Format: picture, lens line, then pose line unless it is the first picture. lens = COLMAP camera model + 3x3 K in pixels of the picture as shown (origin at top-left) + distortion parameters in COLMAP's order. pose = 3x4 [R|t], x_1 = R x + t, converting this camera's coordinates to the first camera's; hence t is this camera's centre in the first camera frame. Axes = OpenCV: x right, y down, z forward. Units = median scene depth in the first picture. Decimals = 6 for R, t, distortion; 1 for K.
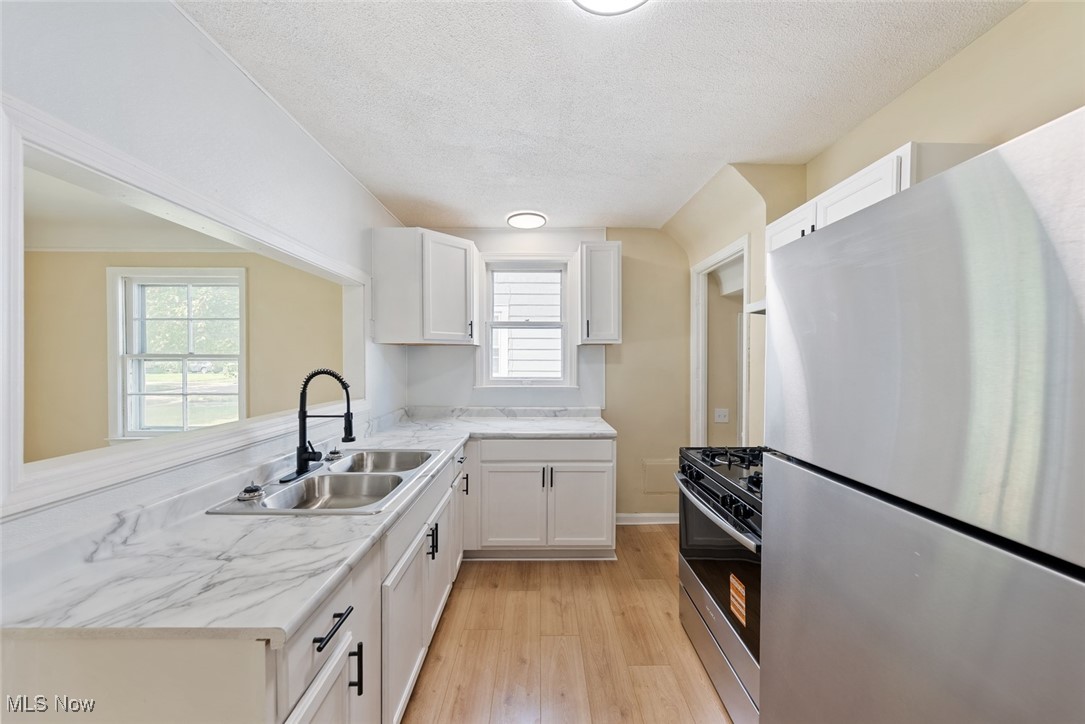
lens RADIAL K [[375.3, 0, 539.9], [0, 375.3, 362.0], [0, 0, 1]] dist [-0.004506, 0.000186]
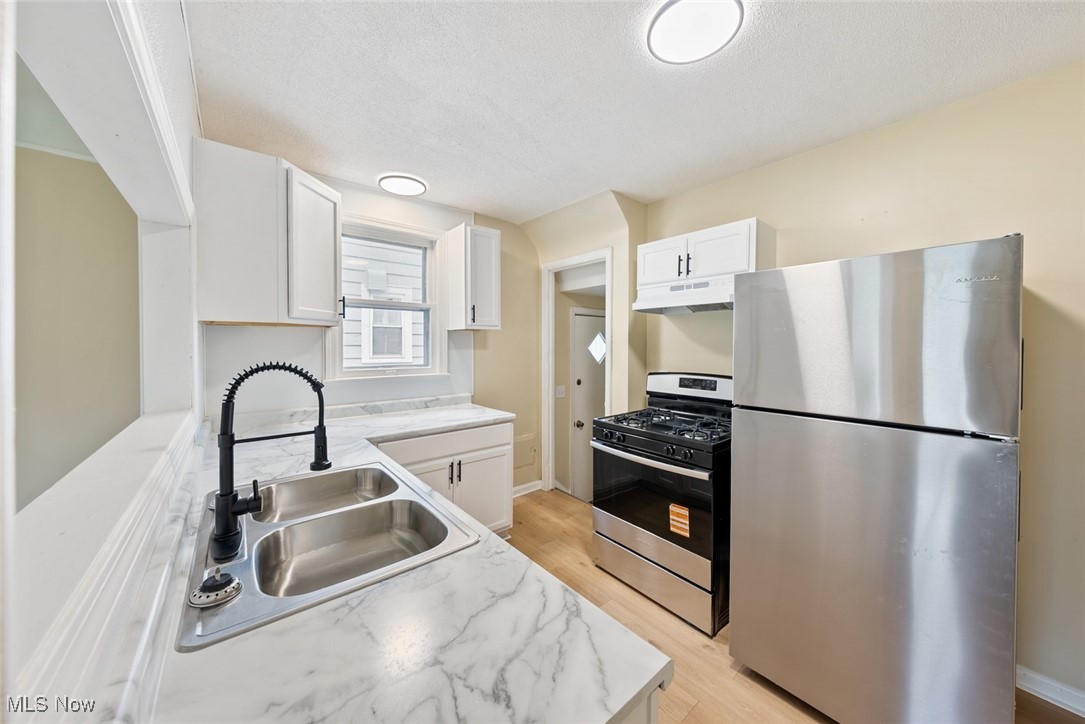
lens RADIAL K [[375.3, 0, 544.4], [0, 375.3, 348.9], [0, 0, 1]] dist [-0.004506, 0.000186]
pose [[0.768908, -0.007702, 0.639313, -0.329665], [0.004016, 0.999966, 0.007216, -0.003137], [-0.639347, -0.002981, 0.768912, 0.118088]]
